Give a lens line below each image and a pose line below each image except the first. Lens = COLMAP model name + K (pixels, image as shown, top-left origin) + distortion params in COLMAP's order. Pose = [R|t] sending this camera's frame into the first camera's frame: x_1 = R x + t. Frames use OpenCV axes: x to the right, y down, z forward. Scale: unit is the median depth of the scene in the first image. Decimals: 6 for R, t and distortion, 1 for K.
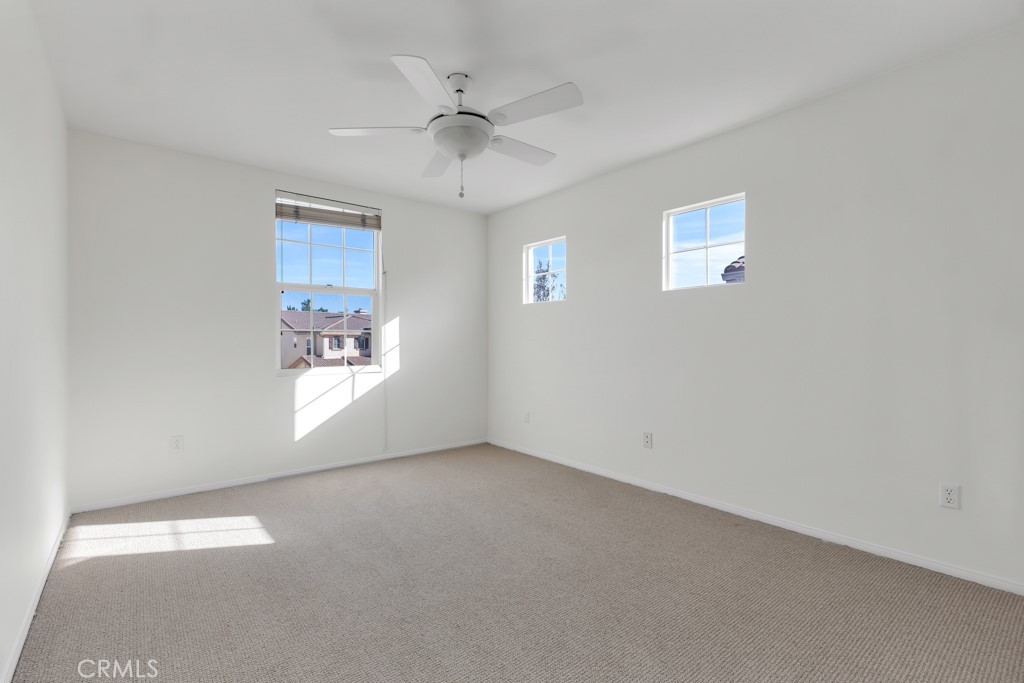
lens RADIAL K [[462.2, 0, 513.7], [0, 462.2, 341.1], [0, 0, 1]] dist [0.011295, -0.000929]
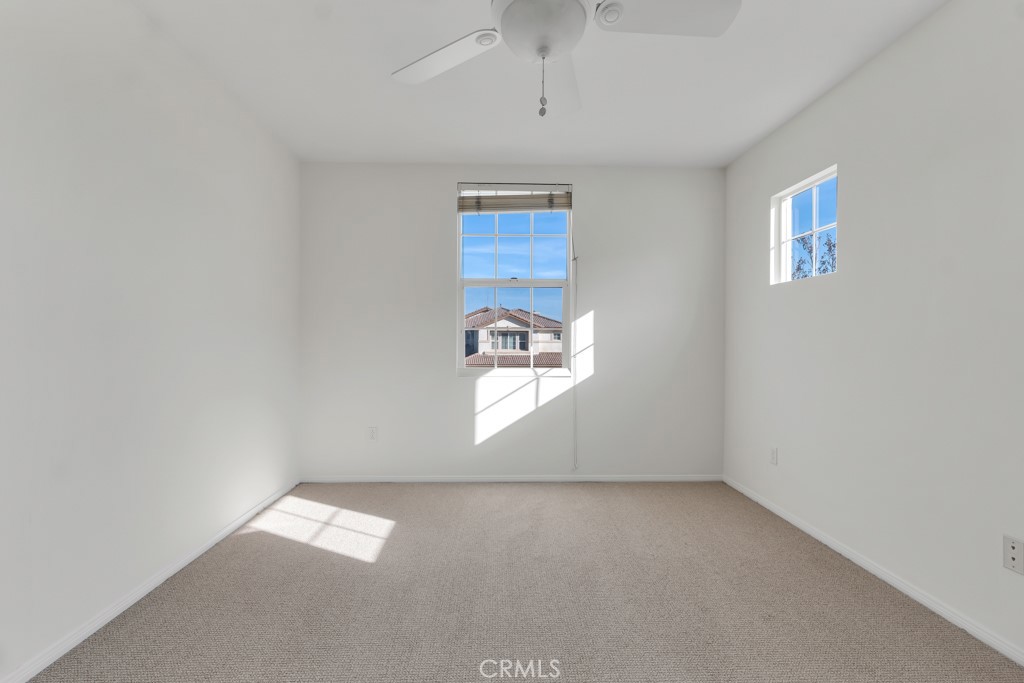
lens RADIAL K [[462.2, 0, 509.8], [0, 462.2, 339.6], [0, 0, 1]] dist [0.011295, -0.000929]
pose [[0.794030, 0.002617, -0.607873, 0.148395], [-0.005063, 0.999985, -0.002309, 0.002362], [0.607857, 0.004911, 0.794031, 0.278648]]
